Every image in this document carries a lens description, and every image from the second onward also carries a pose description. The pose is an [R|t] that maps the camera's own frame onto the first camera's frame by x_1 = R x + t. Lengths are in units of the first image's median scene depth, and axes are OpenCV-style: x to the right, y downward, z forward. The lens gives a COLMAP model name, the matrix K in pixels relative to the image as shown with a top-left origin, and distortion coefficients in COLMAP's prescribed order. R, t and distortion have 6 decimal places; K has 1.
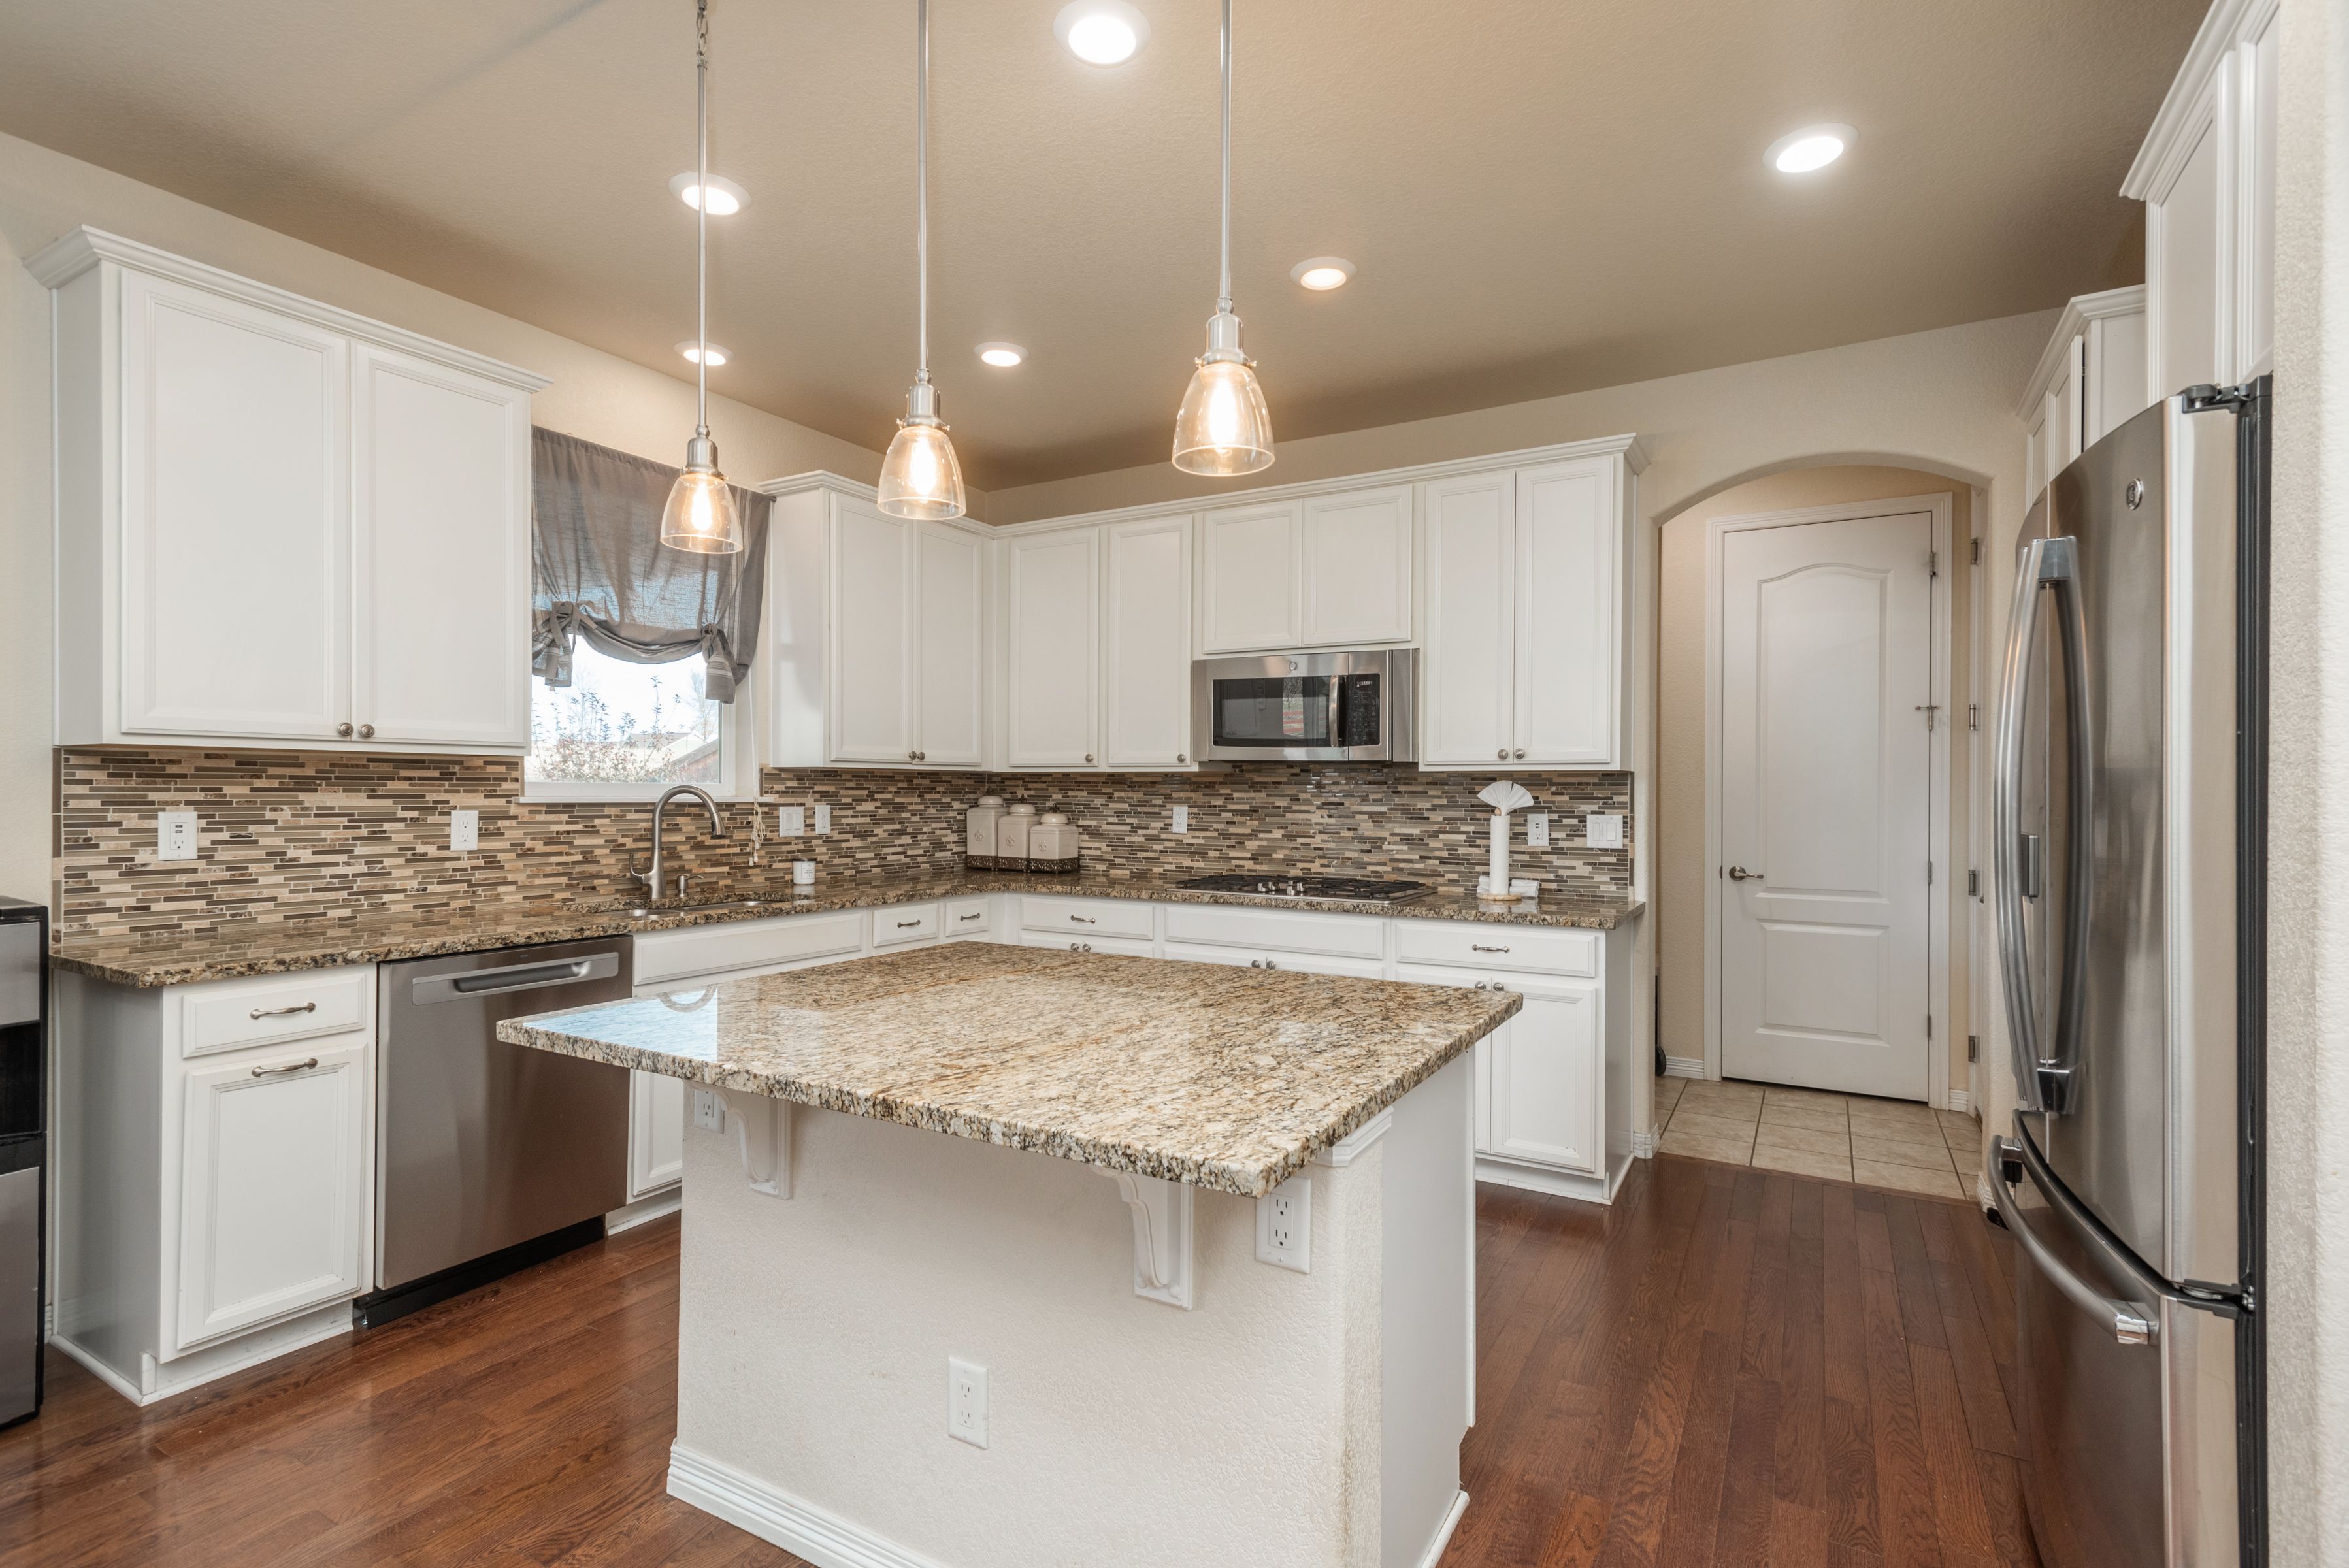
lens RADIAL K [[1103.6, 0, 1176.3], [0, 1103.6, 794.9], [0, 0, 1]] dist [0.017089, -0.005118]
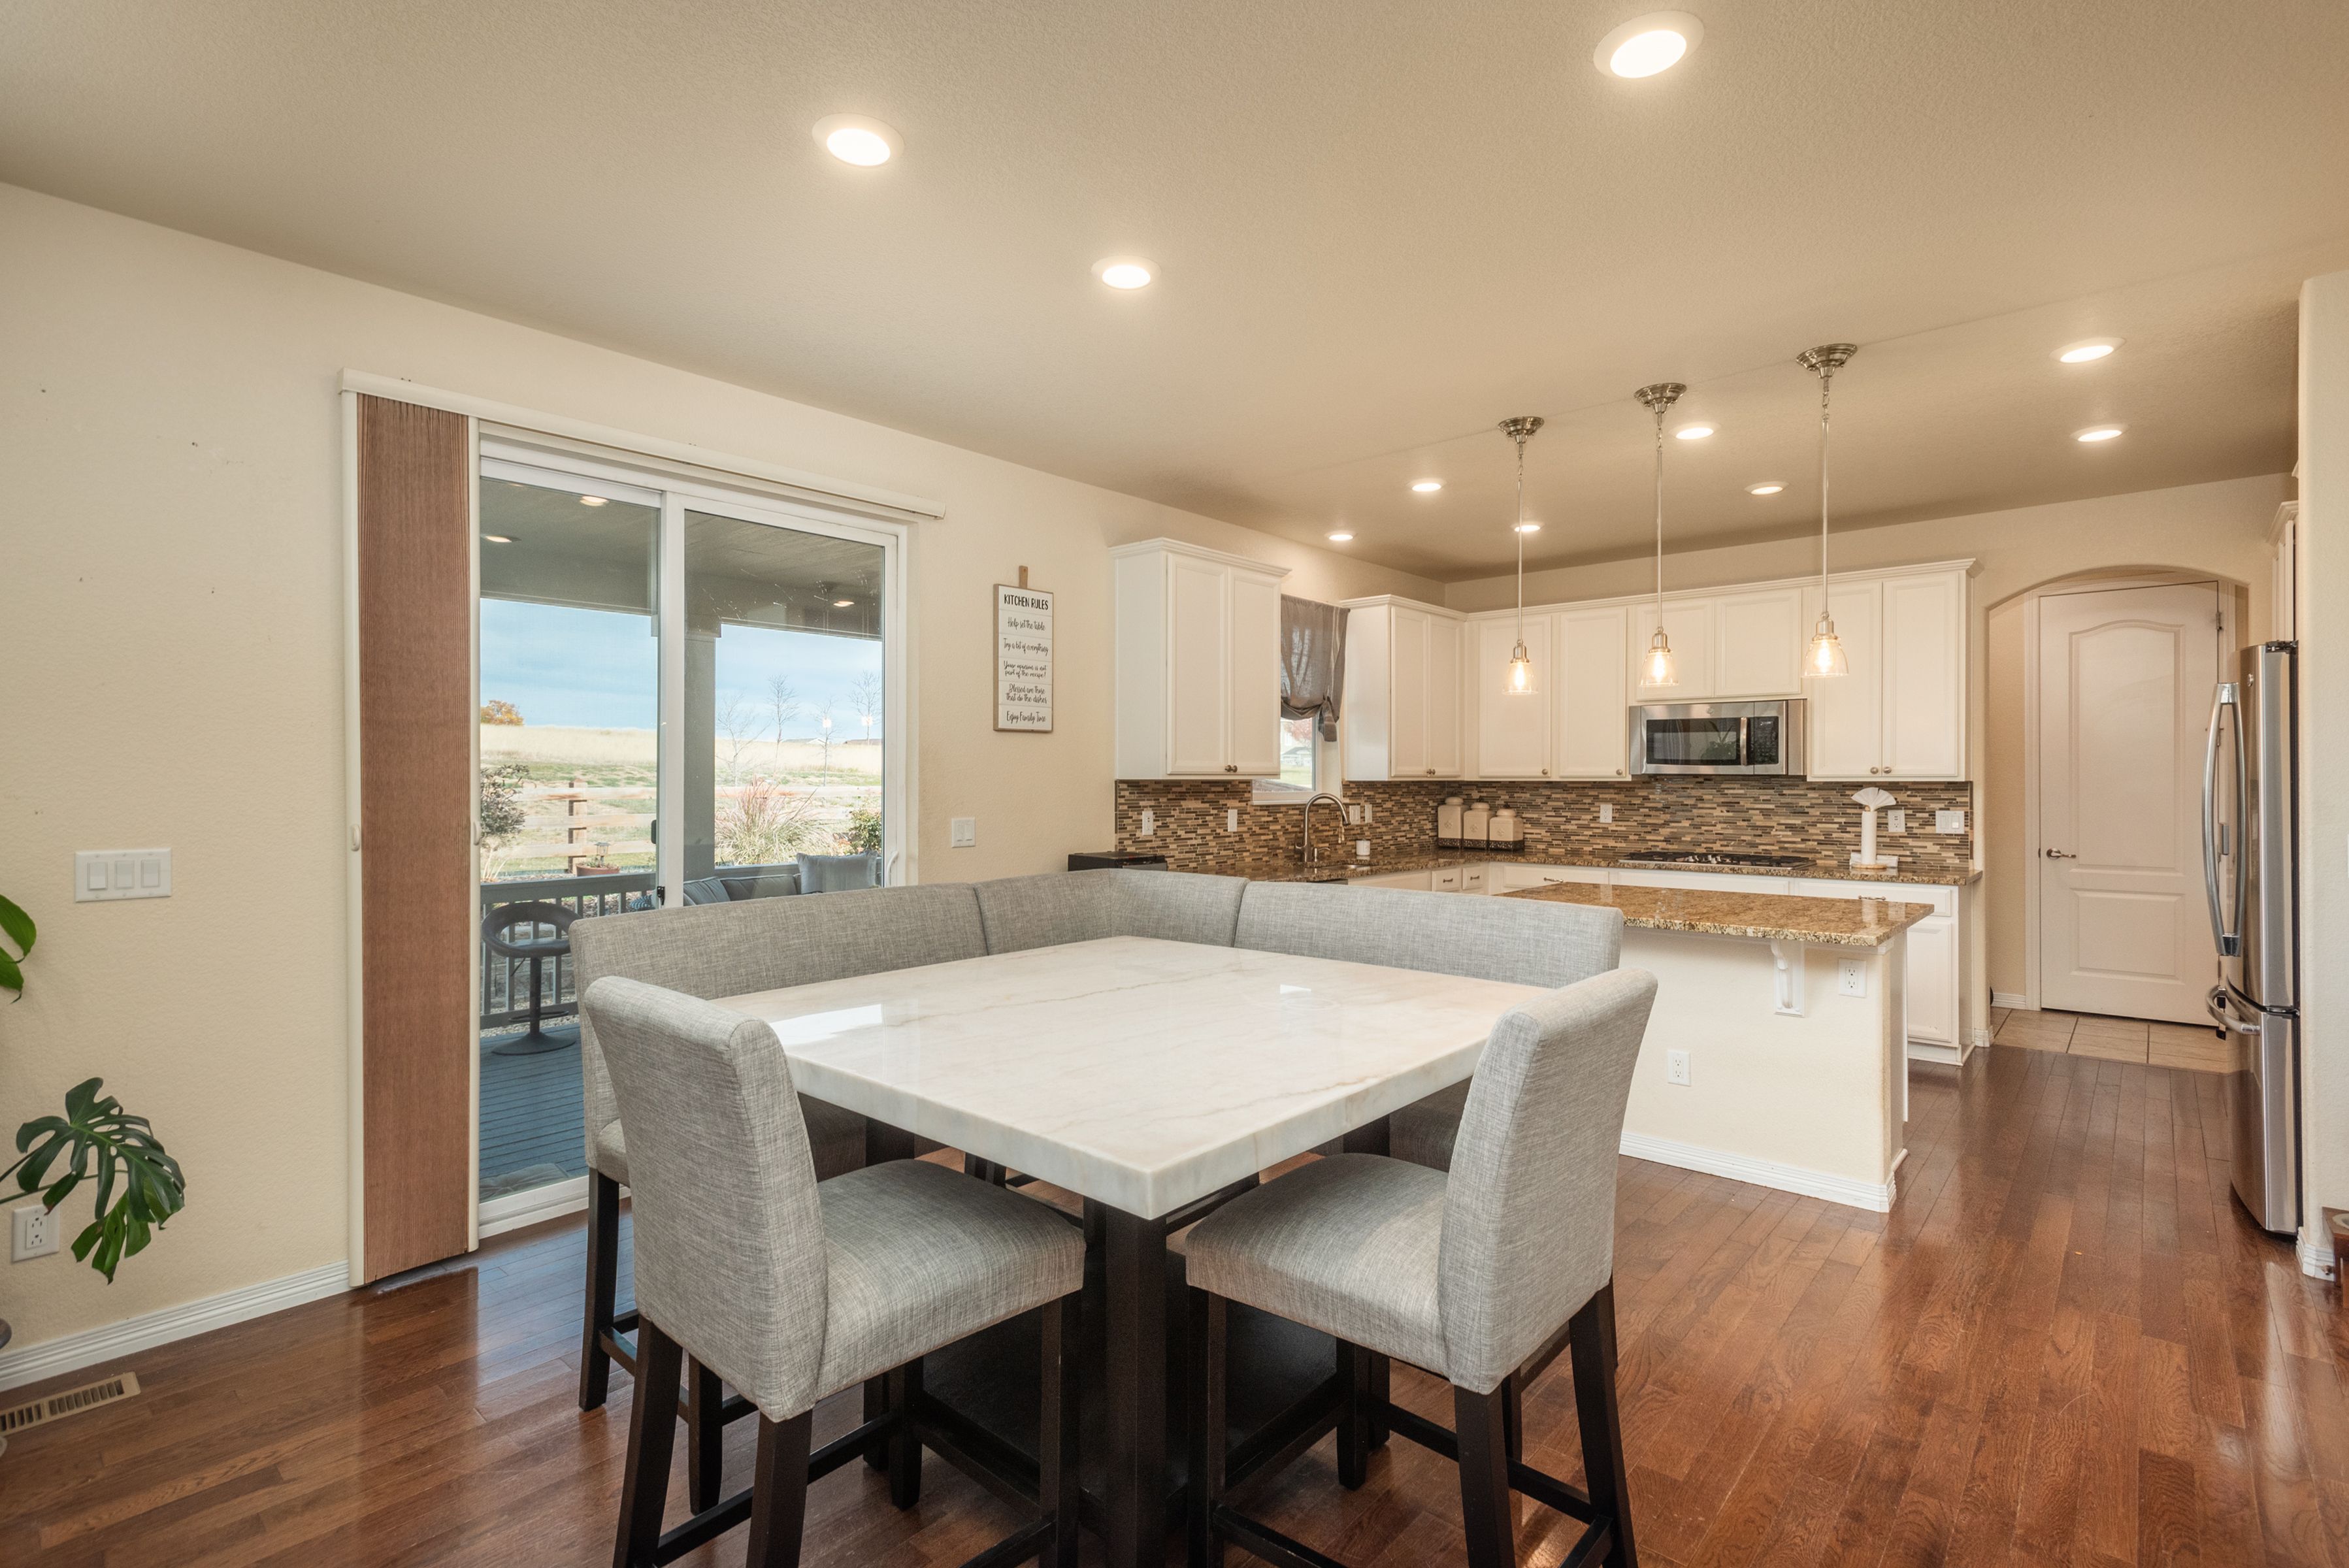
lens RADIAL K [[1103.6, 0, 1168.4], [0, 1103.6, 780.8], [0, 0, 1]] dist [0.017089, -0.005118]
pose [[0.980253, -0.006714, -0.197633, -0.305371], [0.006004, 0.999973, -0.004193, -0.019691], [0.197655, 0.002923, 0.980267, -0.587443]]
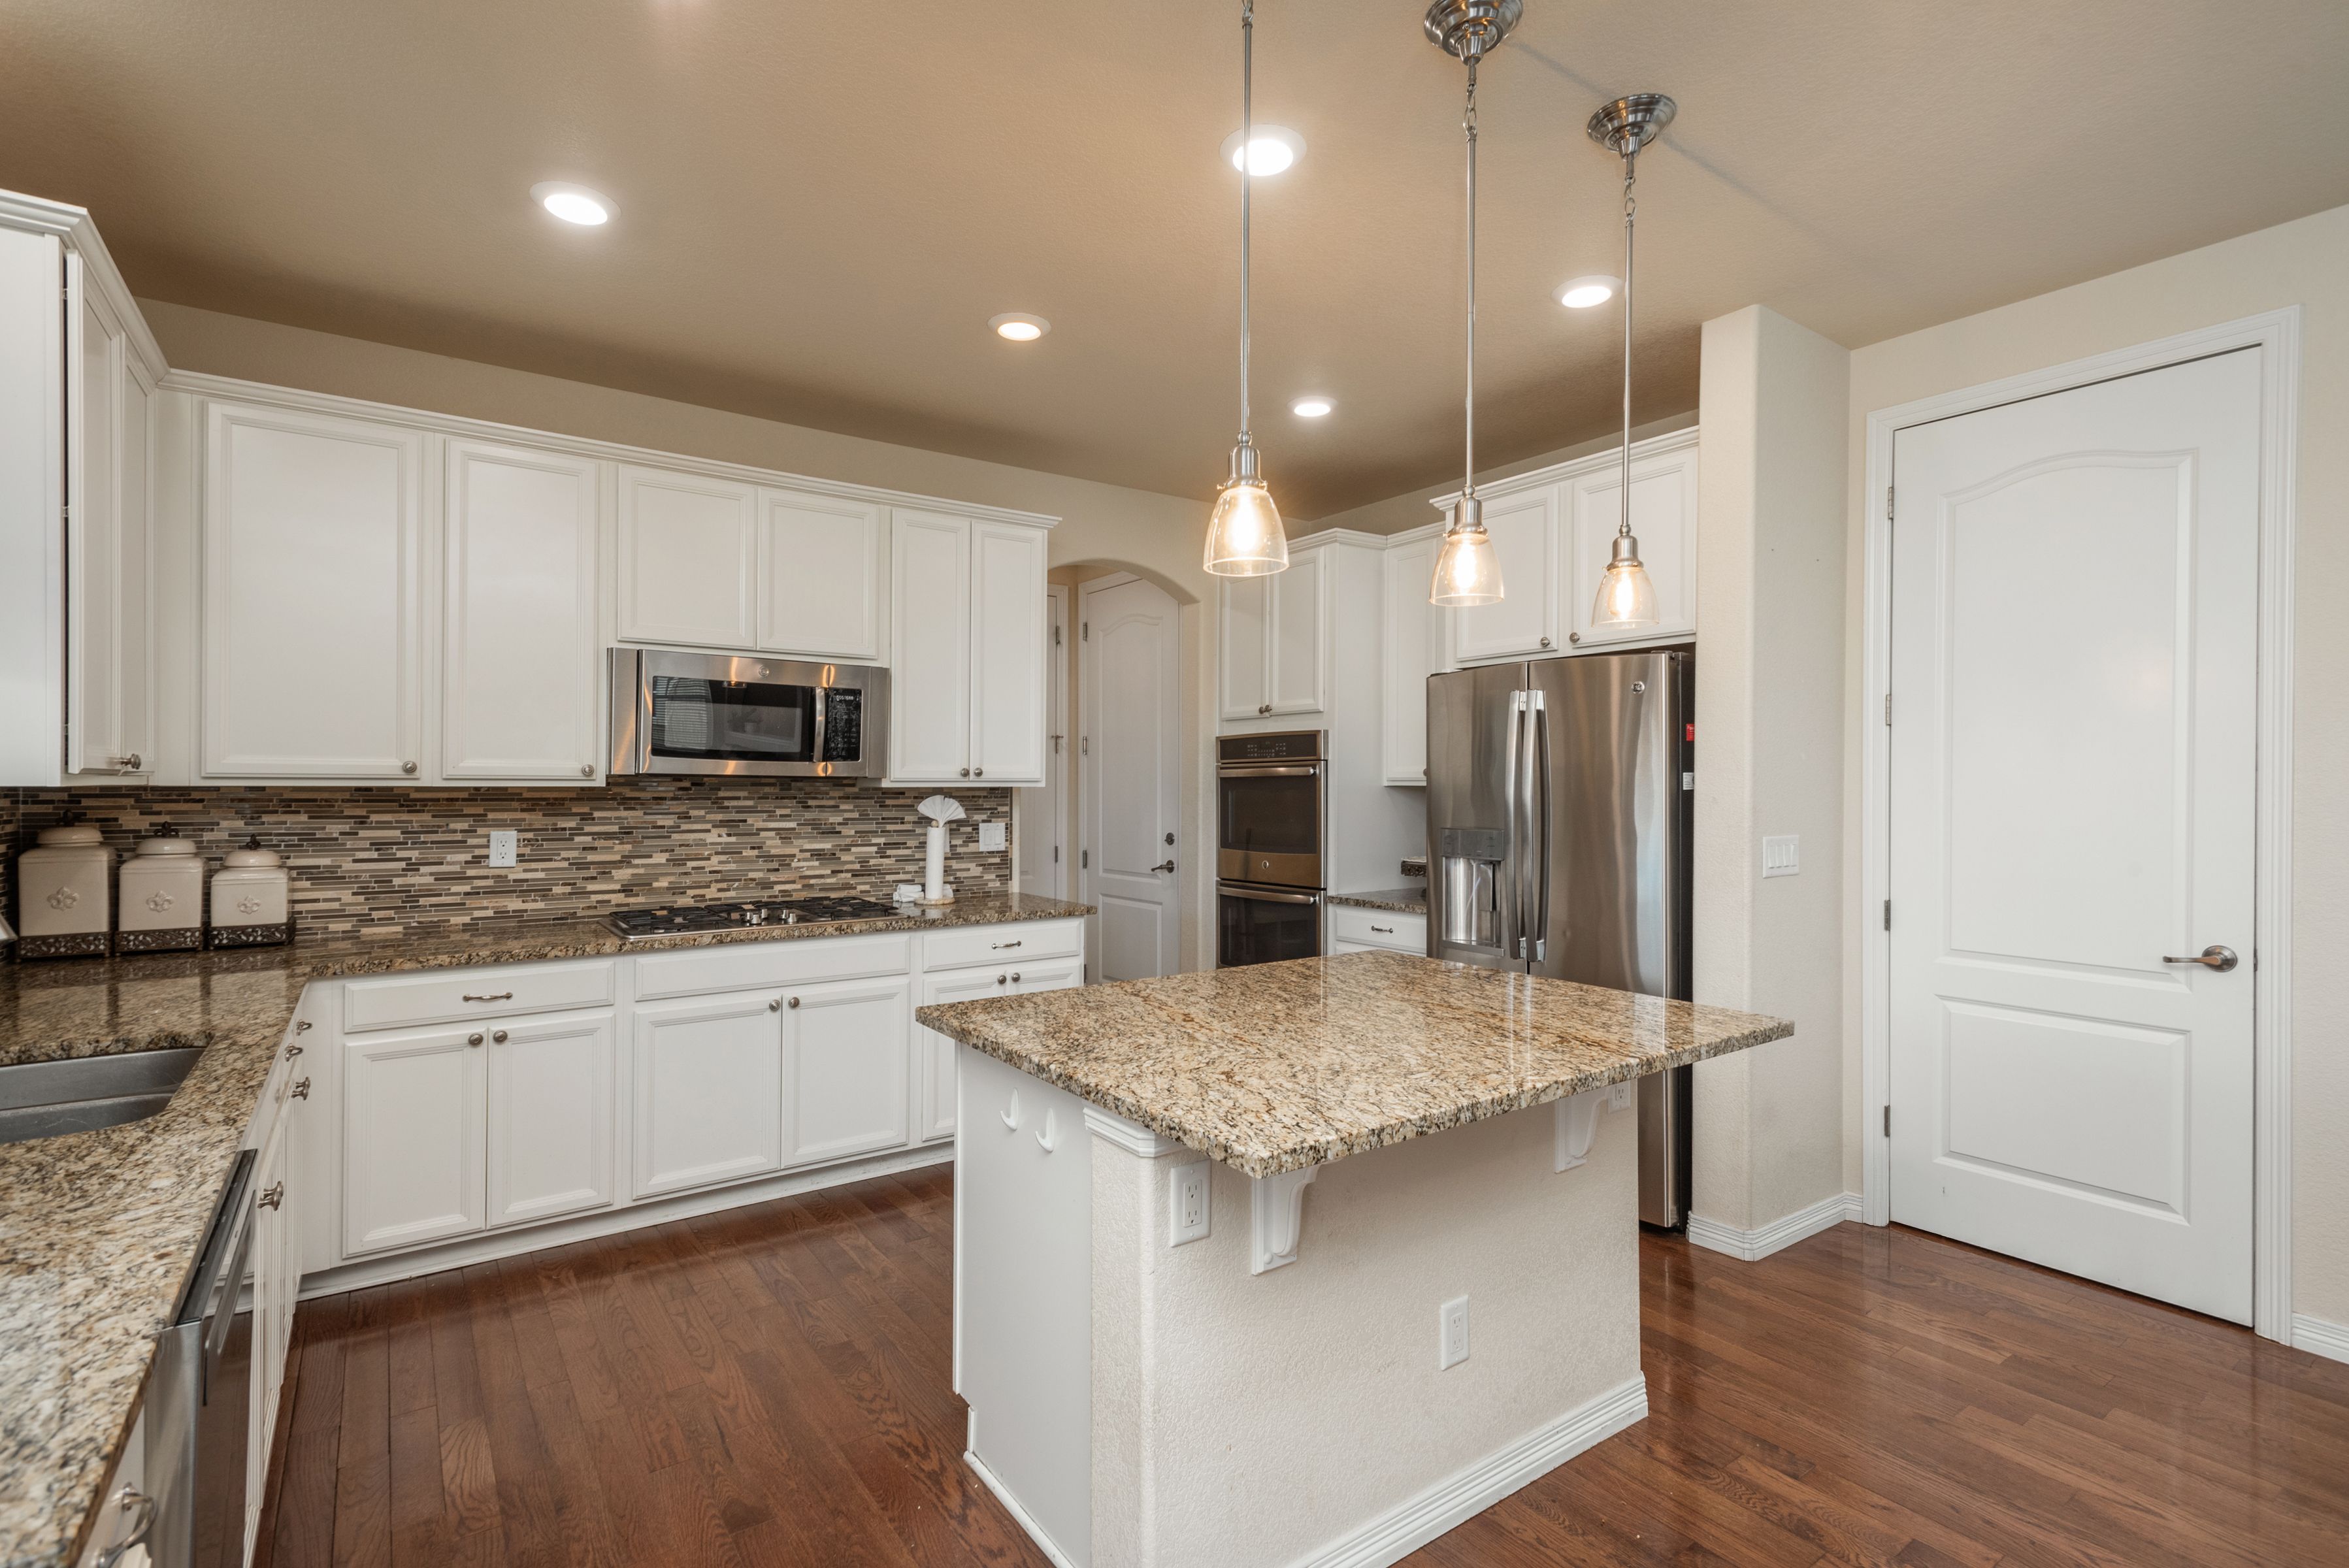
lens RADIAL K [[1103.6, 0, 1181.7], [0, 1103.6, 791.4], [0, 0, 1]] dist [0.017089, -0.005118]
pose [[0.403024, -0.011981, 0.915111, -0.567674], [0.004569, 0.999928, 0.011079, -0.025804], [-0.915178, -0.000284, 0.403050, 0.312253]]
